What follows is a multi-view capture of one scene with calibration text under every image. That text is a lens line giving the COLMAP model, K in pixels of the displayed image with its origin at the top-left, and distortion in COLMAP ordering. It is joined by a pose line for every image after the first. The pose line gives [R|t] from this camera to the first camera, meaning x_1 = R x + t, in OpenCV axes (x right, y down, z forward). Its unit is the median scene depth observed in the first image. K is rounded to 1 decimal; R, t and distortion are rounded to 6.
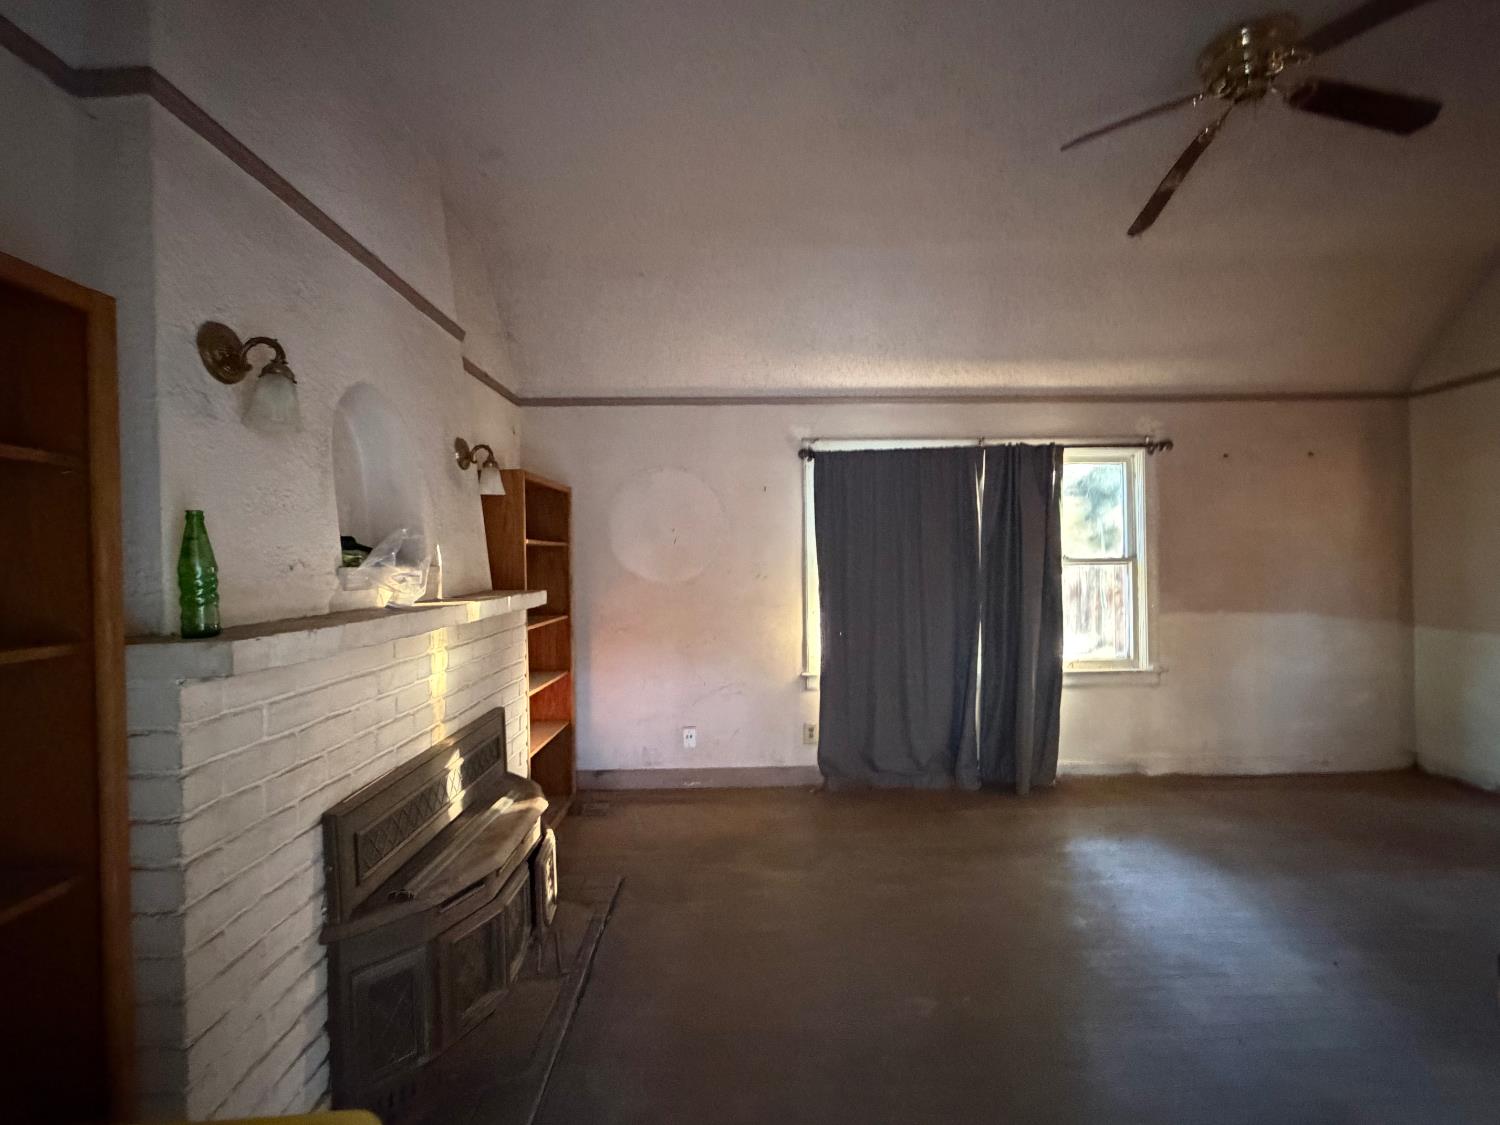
lens RADIAL K [[687.8, 0, 750.0], [0, 687.8, 562.5], [0, 0, 1]] dist [0.000078, 0.000072]
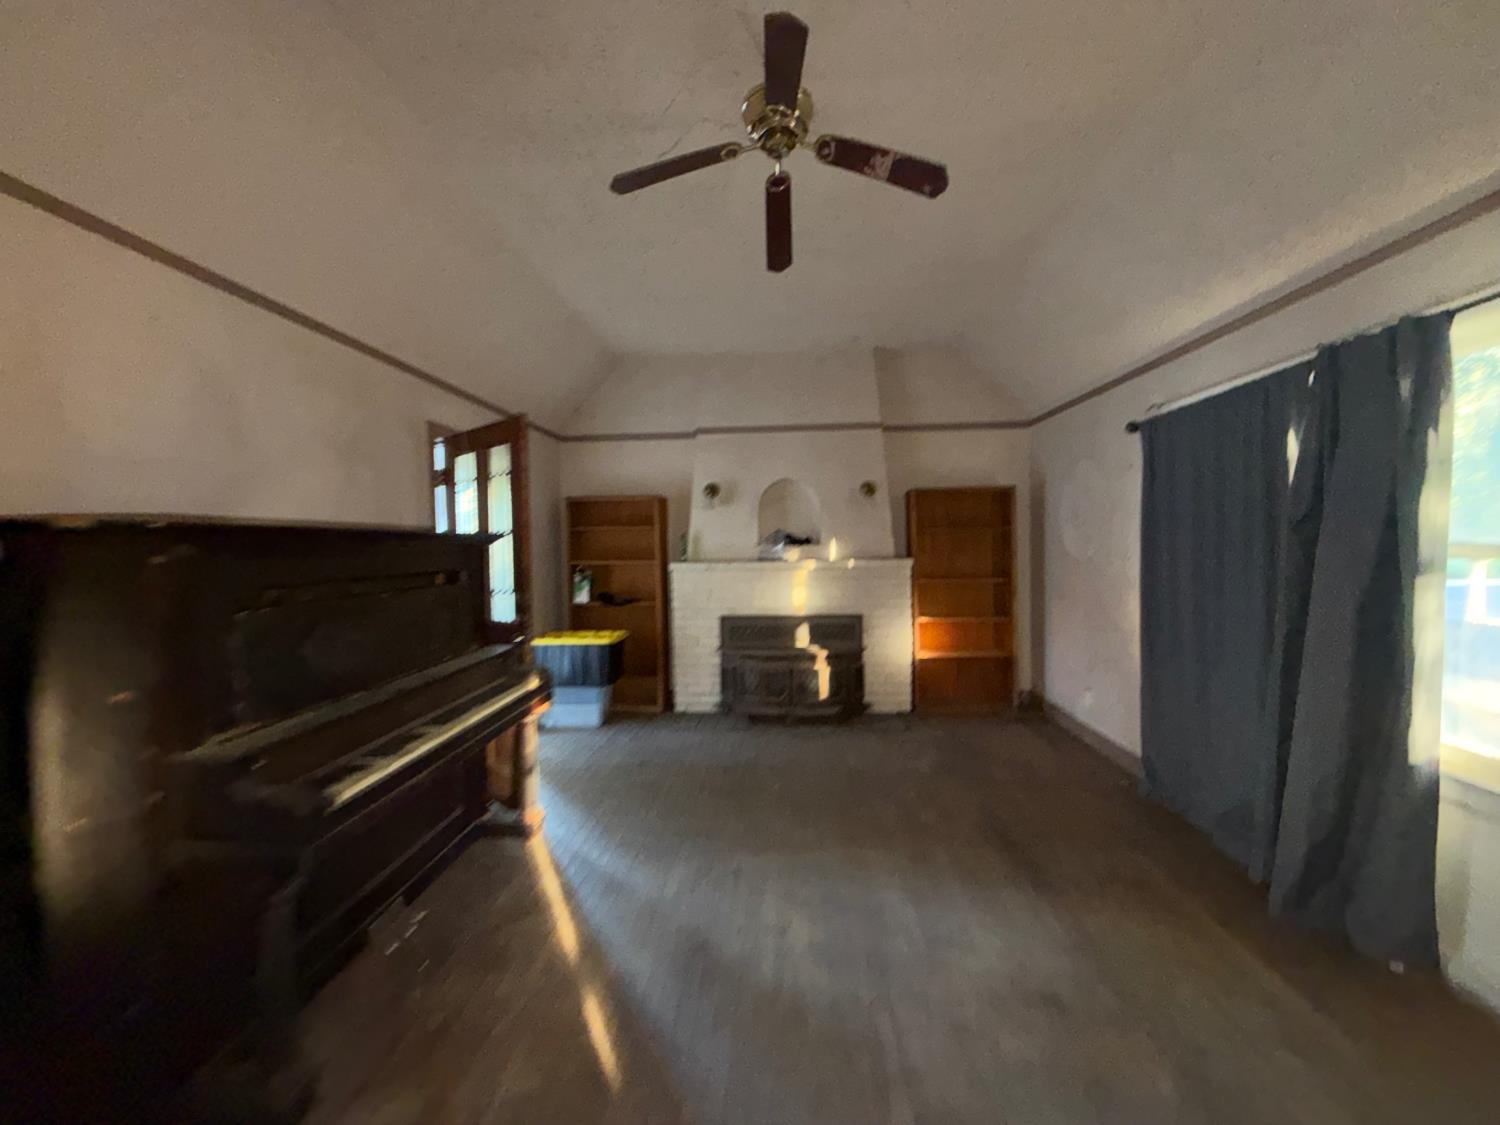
lens RADIAL K [[604.8, 0, 750.0], [0, 604.8, 562.5], [0, 0, 1]] dist [-0.000610, -0.000080]
pose [[-0.086692, 0.045448, -0.995198, 0.955880], [0.014102, 0.998915, 0.044390, -0.017948], [0.996135, -0.010186, -0.087238, 0.549317]]
